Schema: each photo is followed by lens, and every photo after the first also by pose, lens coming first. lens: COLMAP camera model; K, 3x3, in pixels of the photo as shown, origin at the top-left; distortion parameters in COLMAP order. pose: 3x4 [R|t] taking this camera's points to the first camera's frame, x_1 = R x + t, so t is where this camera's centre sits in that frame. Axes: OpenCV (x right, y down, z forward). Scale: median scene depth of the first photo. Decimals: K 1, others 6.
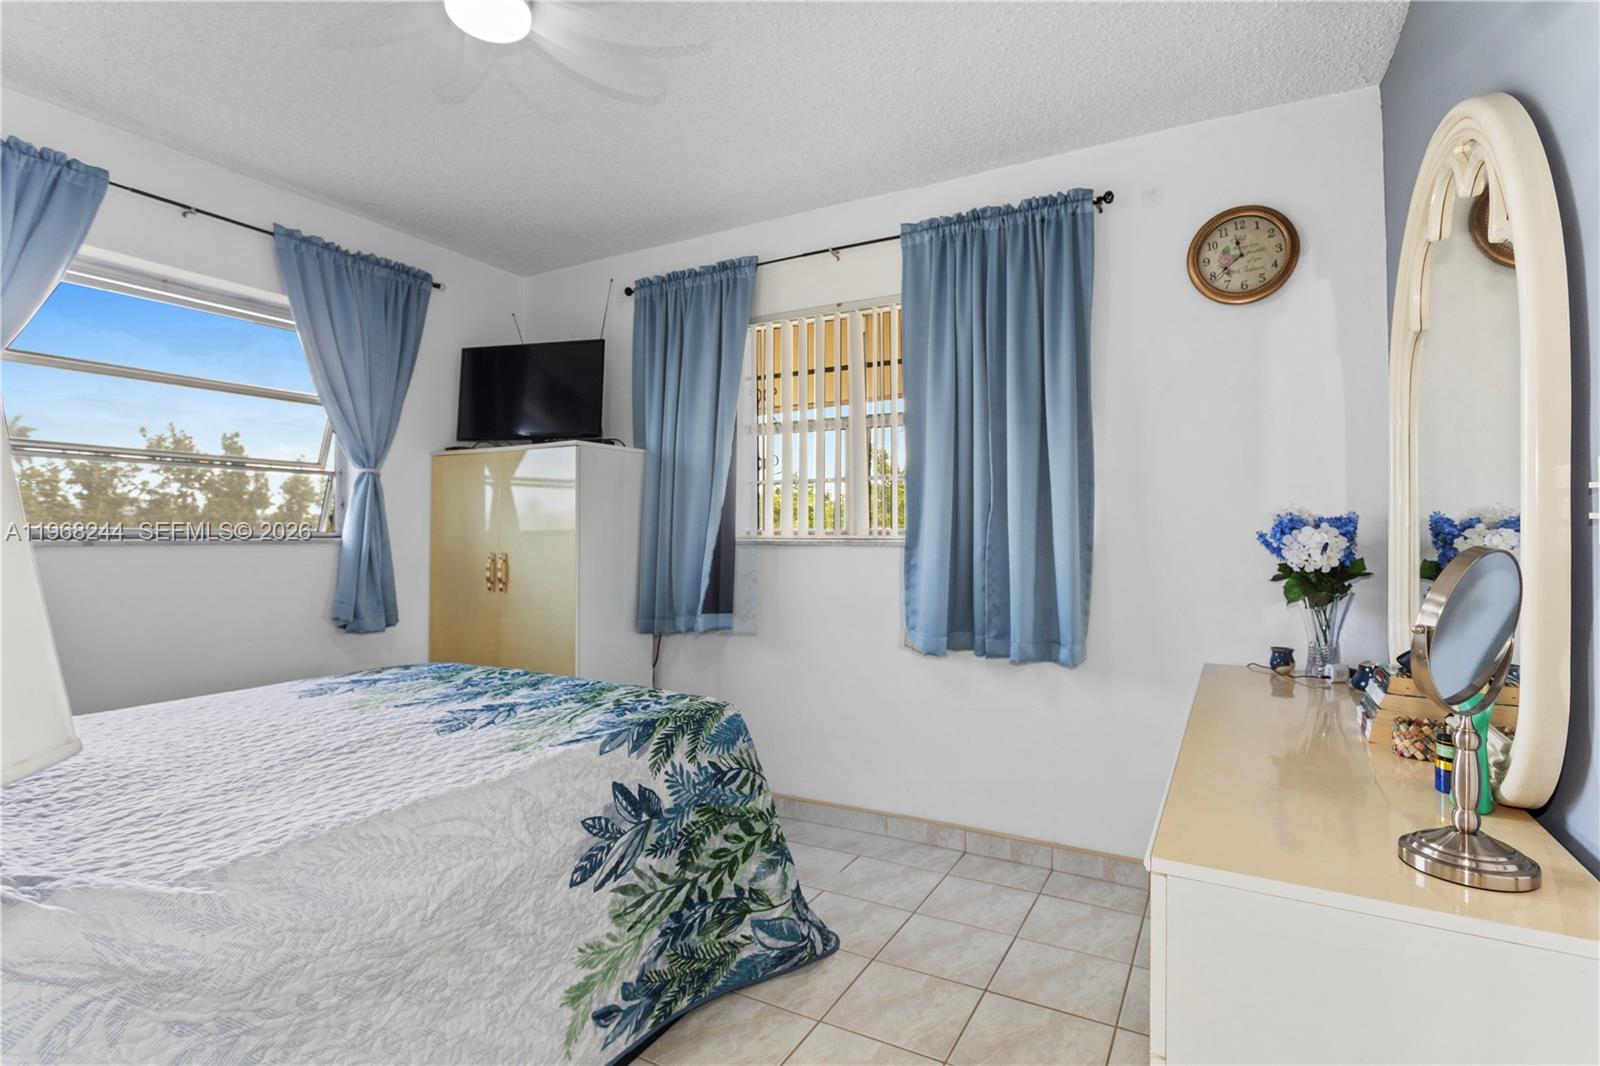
lens RADIAL K [[780.4, 0, 799.2], [0, 780.4, 527.9], [0, 0, 1]] dist [-0.020646, 0.008052]
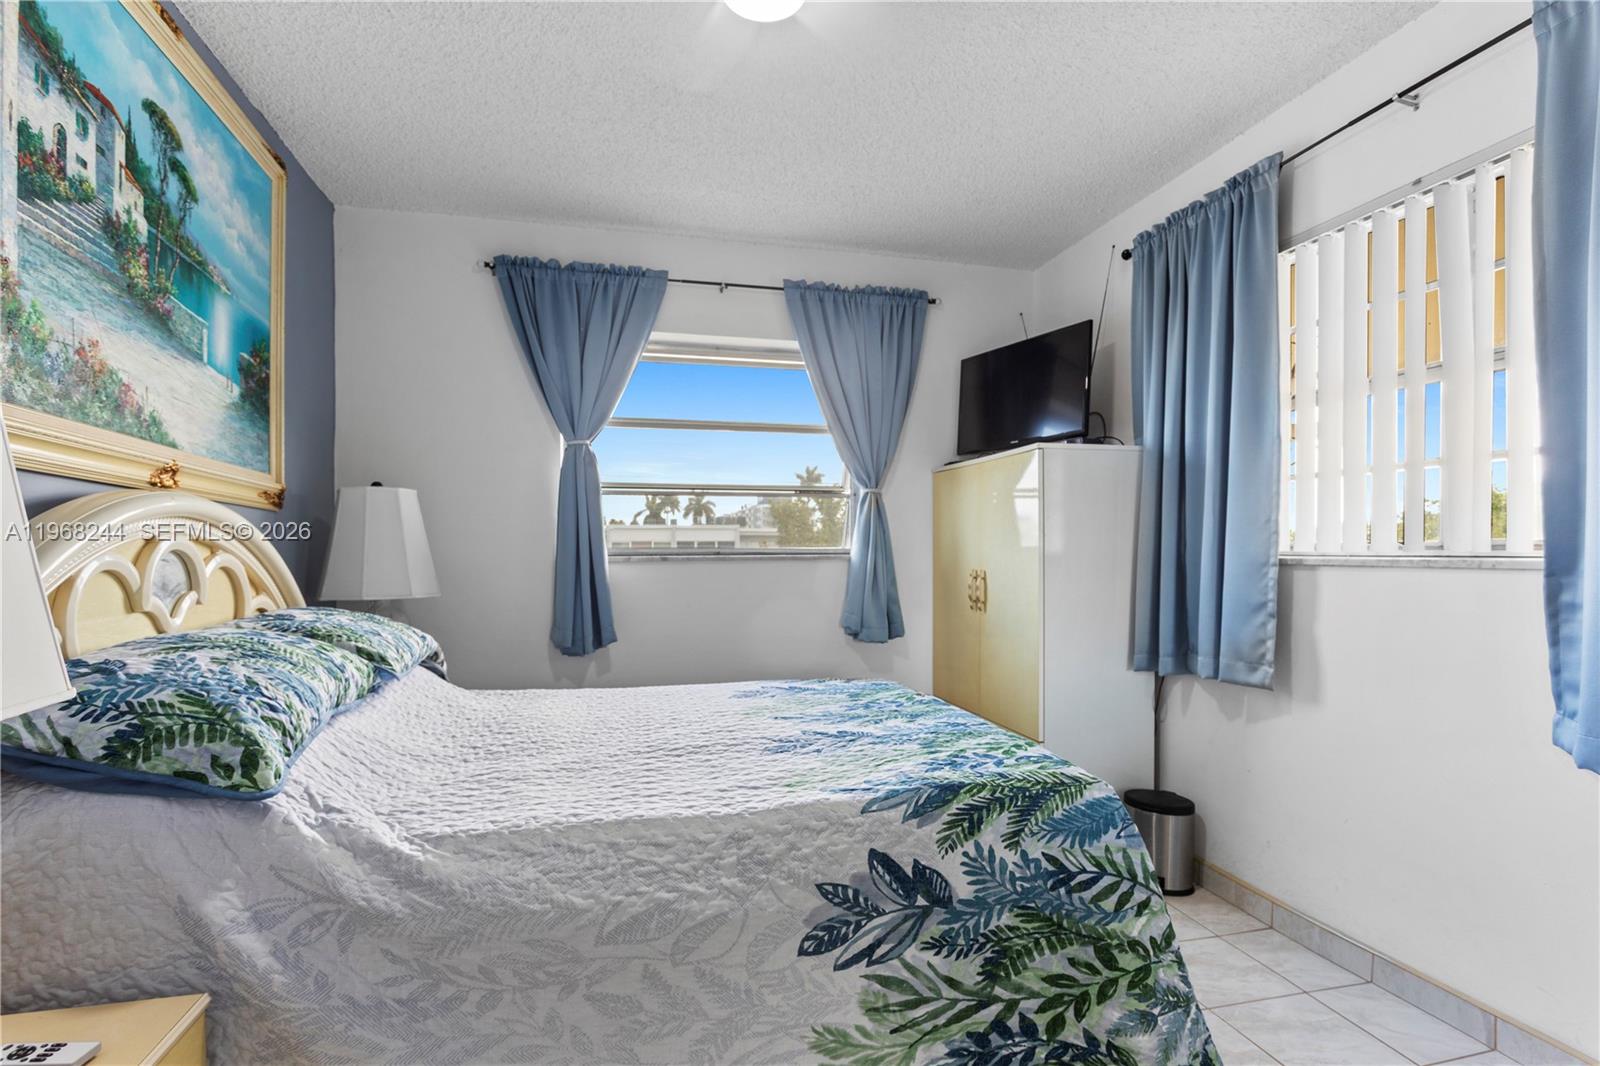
lens RADIAL K [[780.4, 0, 808.9], [0, 780.4, 567.5], [0, 0, 1]] dist [-0.020646, 0.008052]
pose [[0.684028, 0.010642, -0.729379, 0.294014], [0.011384, 0.999616, 0.025261, 0.004281], [0.729367, -0.025583, 0.683644, 0.360175]]
